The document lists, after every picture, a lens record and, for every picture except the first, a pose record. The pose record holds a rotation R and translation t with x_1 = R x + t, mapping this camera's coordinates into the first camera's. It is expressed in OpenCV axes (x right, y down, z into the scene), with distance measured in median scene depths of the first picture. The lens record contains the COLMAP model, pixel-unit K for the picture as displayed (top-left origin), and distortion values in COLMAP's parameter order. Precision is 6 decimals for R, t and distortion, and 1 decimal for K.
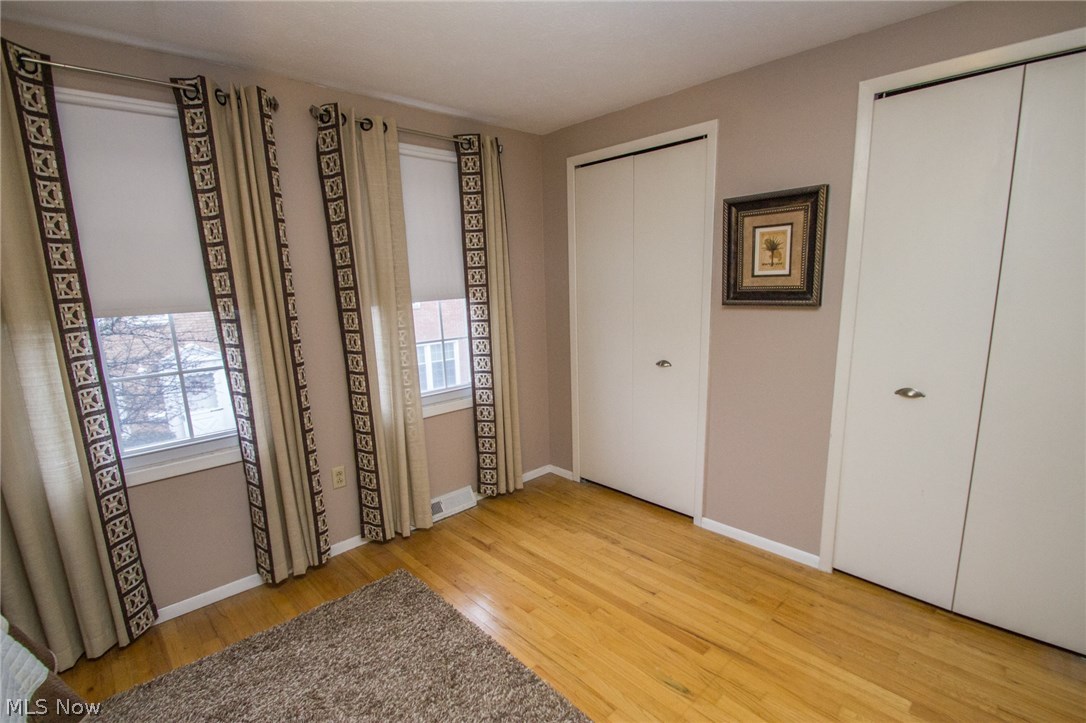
lens RADIAL K [[506.0, 0, 550.7], [0, 506.0, 383.7], [0, 0, 1]] dist [0.015252, -0.017360]
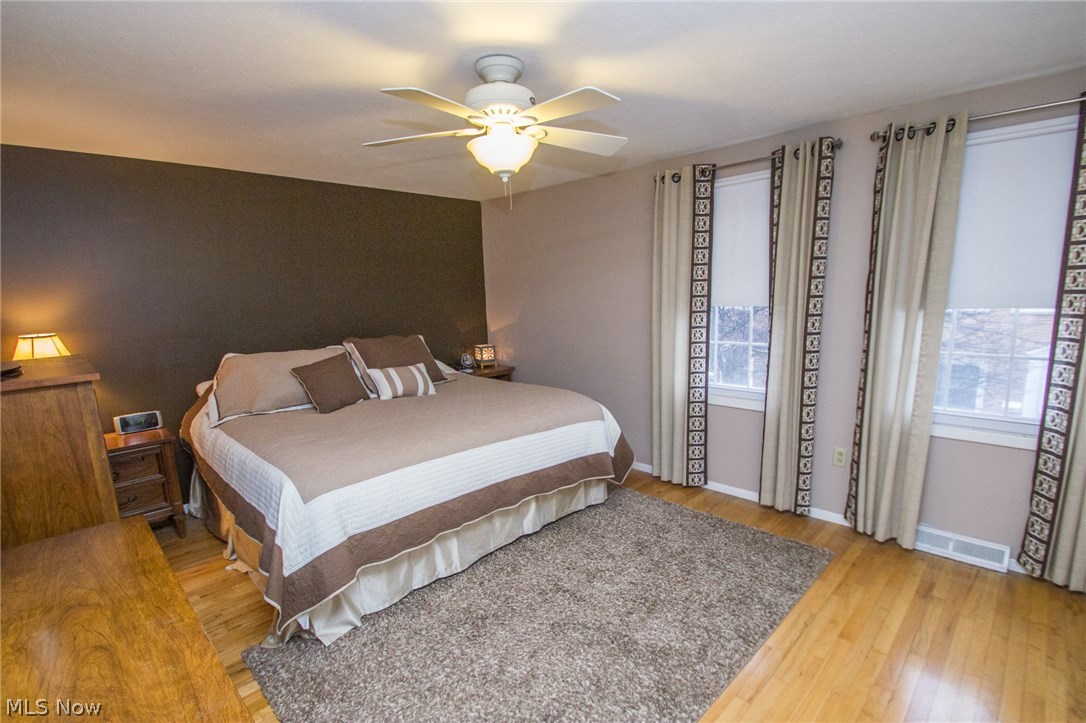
lens RADIAL K [[506.0, 0, 550.7], [0, 506.0, 383.7], [0, 0, 1]] dist [0.015252, -0.017360]
pose [[0.027265, 0.205953, -0.978182, 0.708392], [-0.178764, 0.963776, 0.197937, -0.092157], [0.983514, 0.169467, 0.063095, 0.290561]]
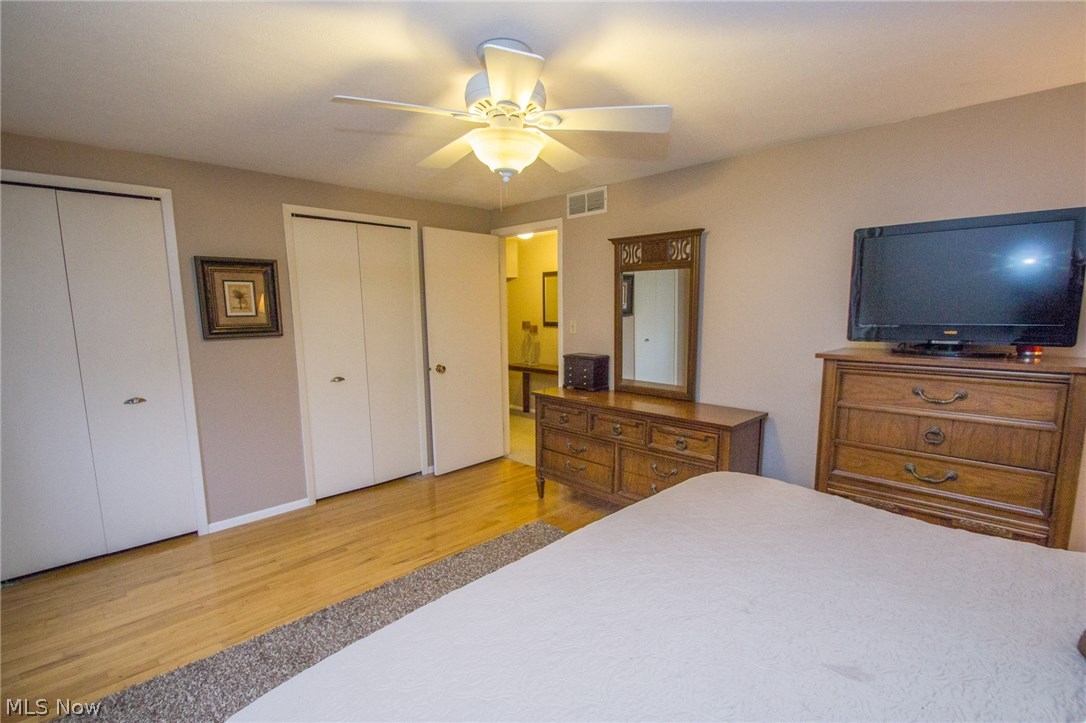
lens RADIAL K [[506.0, 0, 550.7], [0, 506.0, 383.7], [0, 0, 1]] dist [0.015252, -0.017360]
pose [[-0.033939, -0.118757, 0.992343, -0.973896], [0.212271, 0.969404, 0.123272, -0.025569], [-0.976621, 0.214829, -0.007692, 0.221992]]
